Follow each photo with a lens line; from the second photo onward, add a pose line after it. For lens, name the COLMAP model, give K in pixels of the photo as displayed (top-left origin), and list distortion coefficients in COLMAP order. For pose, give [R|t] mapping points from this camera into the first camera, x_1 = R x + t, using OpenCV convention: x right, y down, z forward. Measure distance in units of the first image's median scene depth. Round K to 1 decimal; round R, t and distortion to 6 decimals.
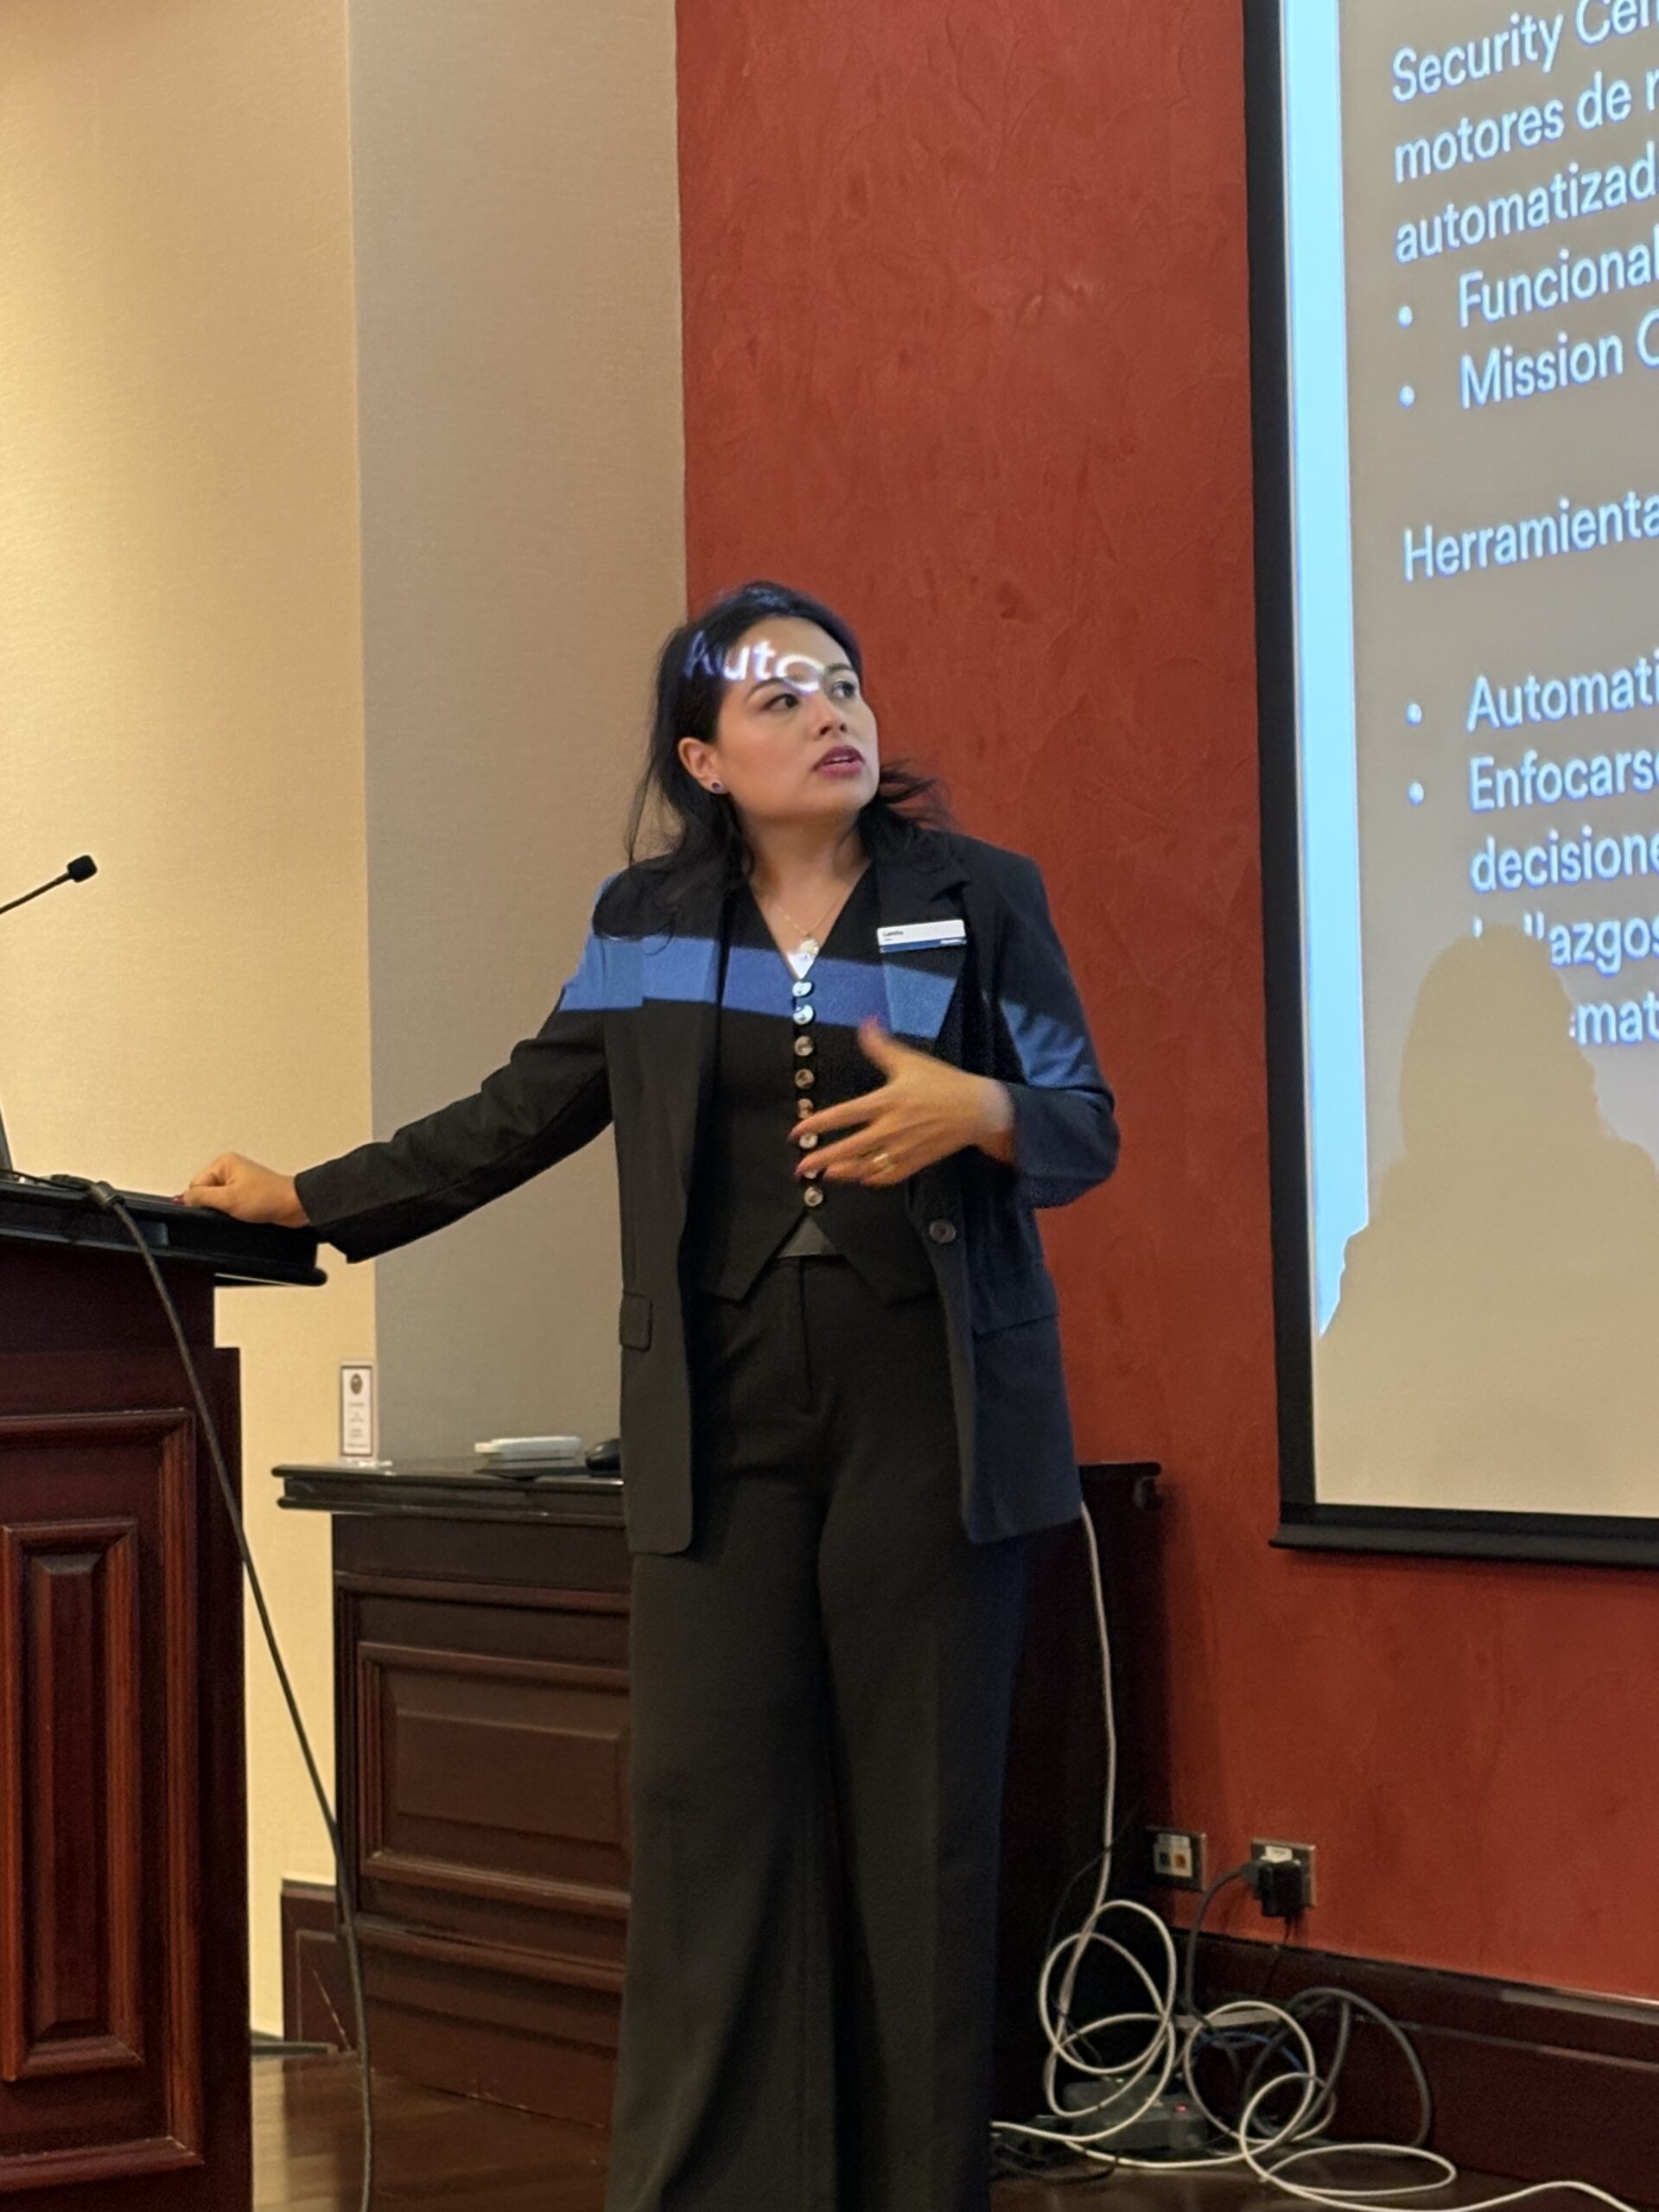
lens RADIAL K [[5460.0, 0, 829.5], [0, 5460.0, 1106.0], [0, 0, 1]] dist [0.521140, 0.007393]
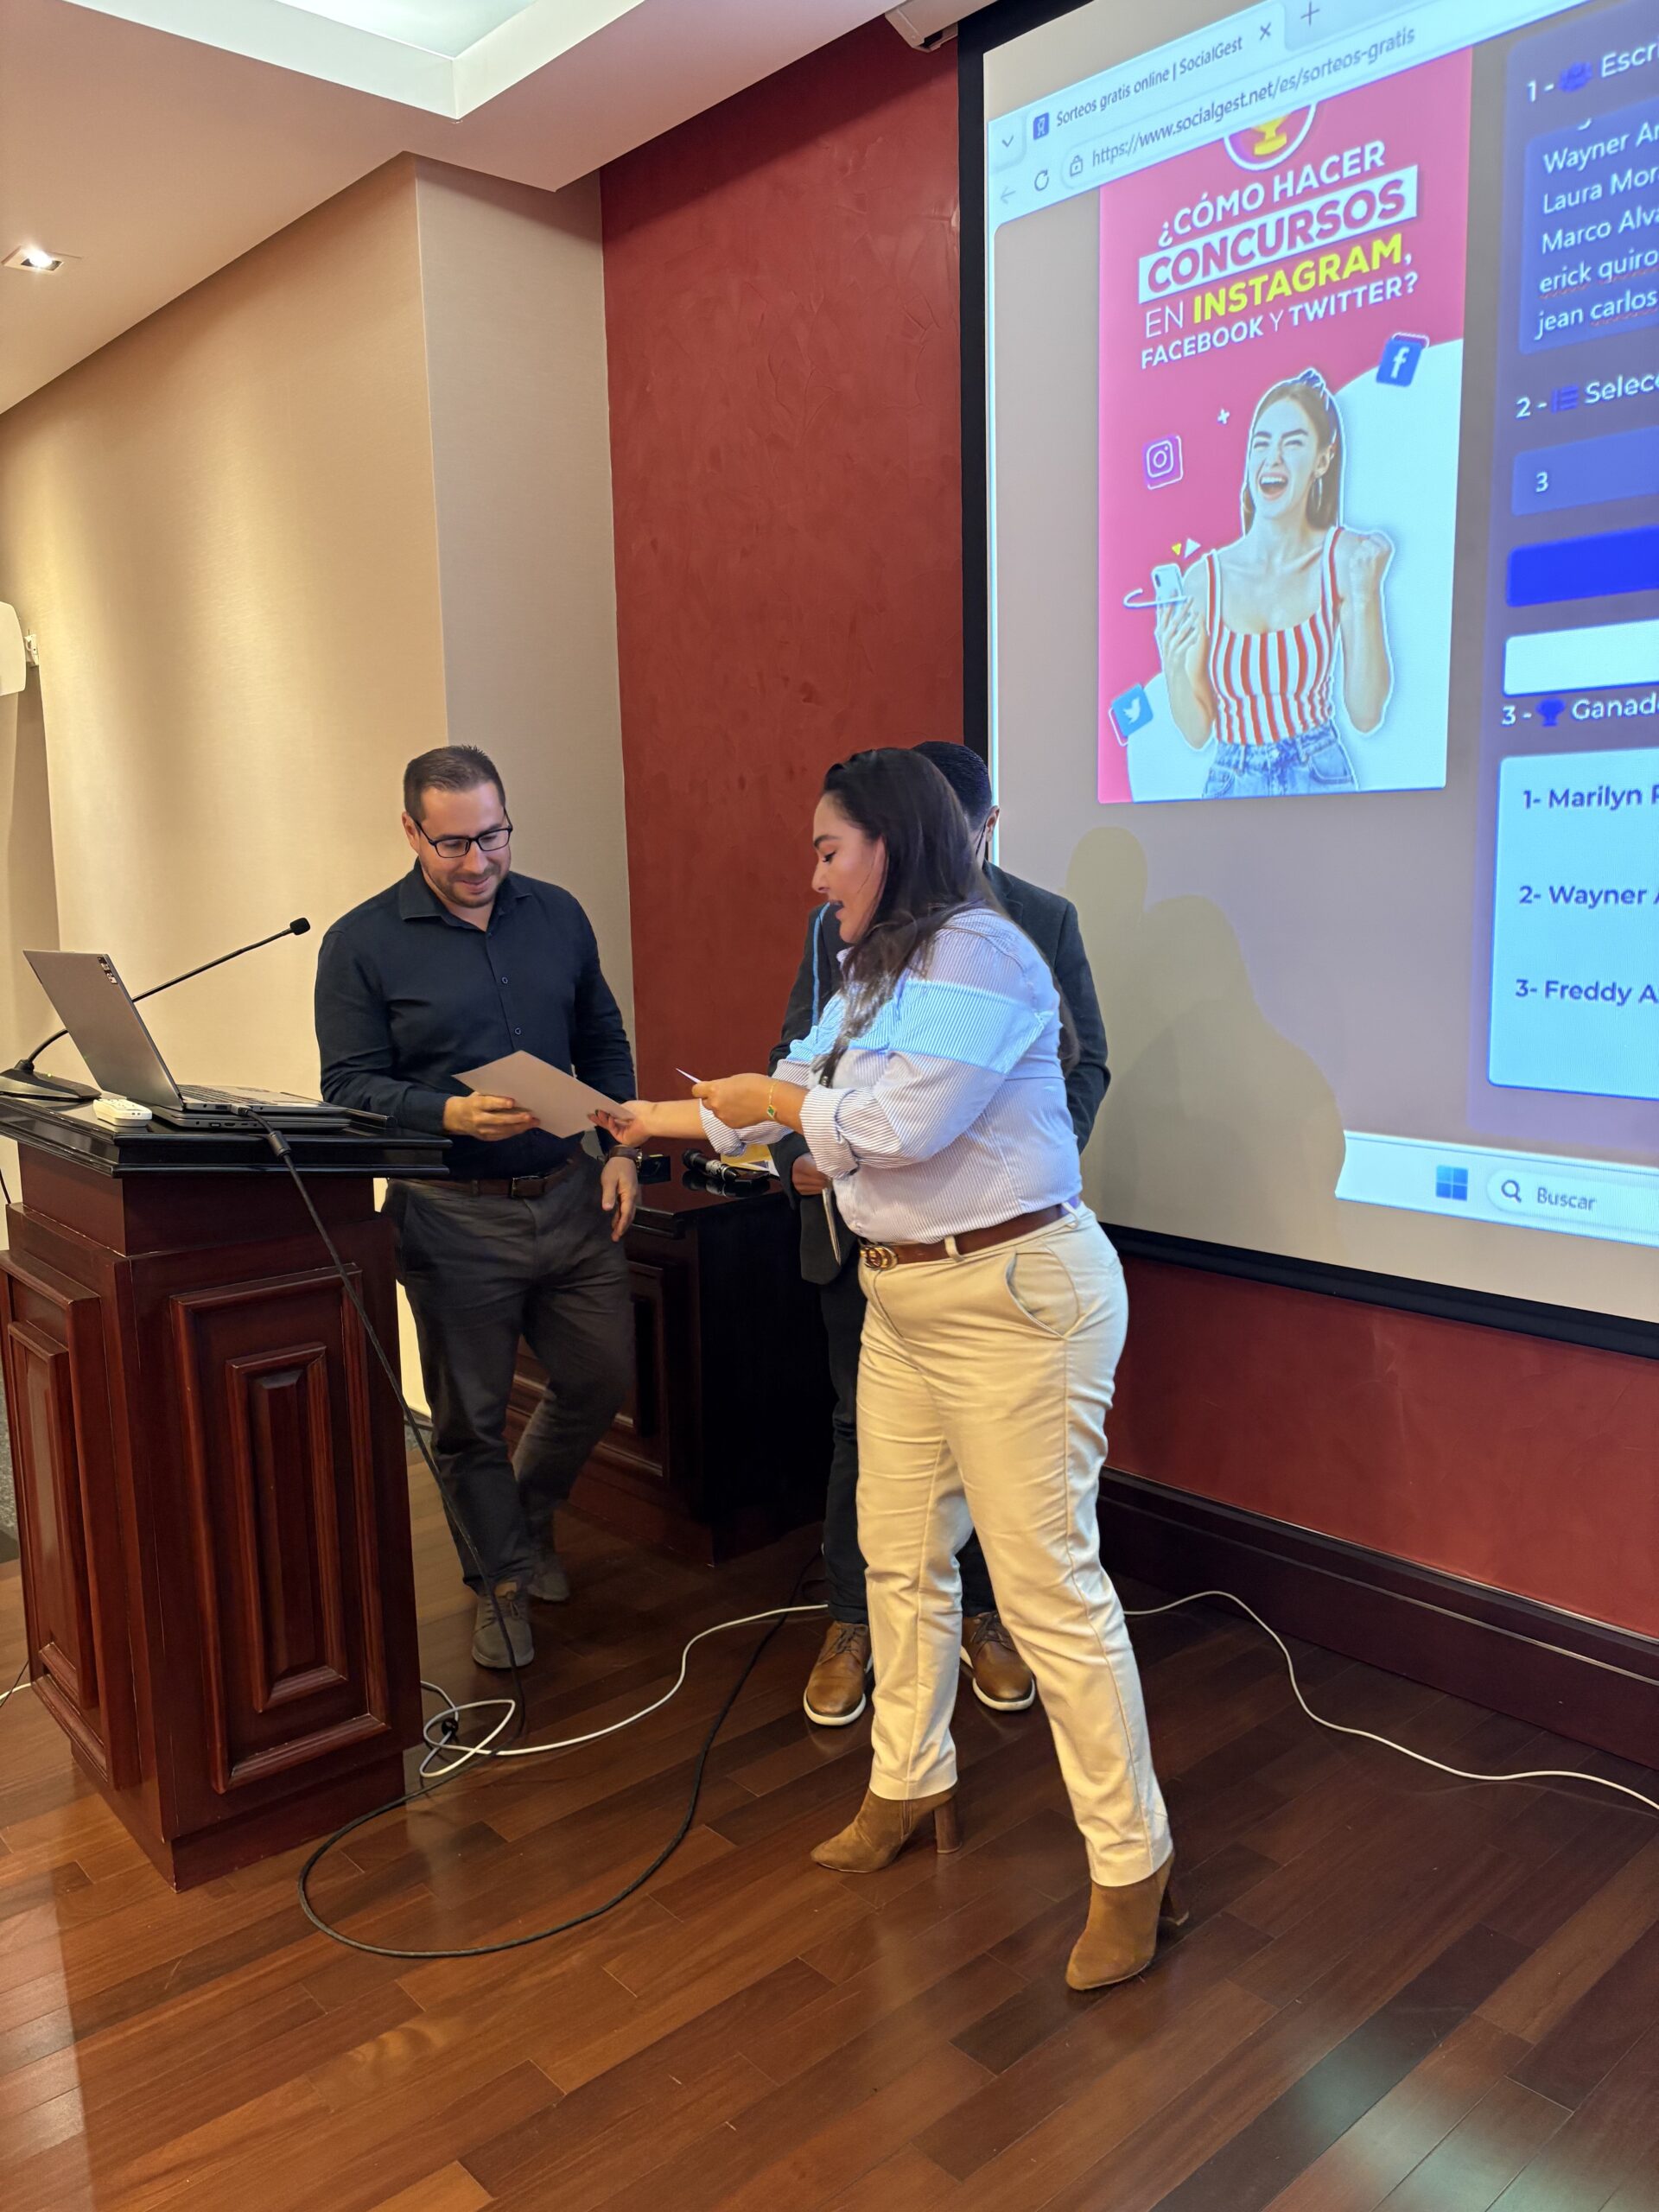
lens RADIAL K [[1722.6, 0, 829.5], [0, 1722.6, 1106.0], [0, 0, 1]] dist [0.113117, -0.082662]
pose [[0.990574, -0.018286, 0.135752, -0.041189], [-0.004905, 0.985679, 0.168564, -0.053202], [-0.136890, -0.167641, 0.976298, 0.408391]]
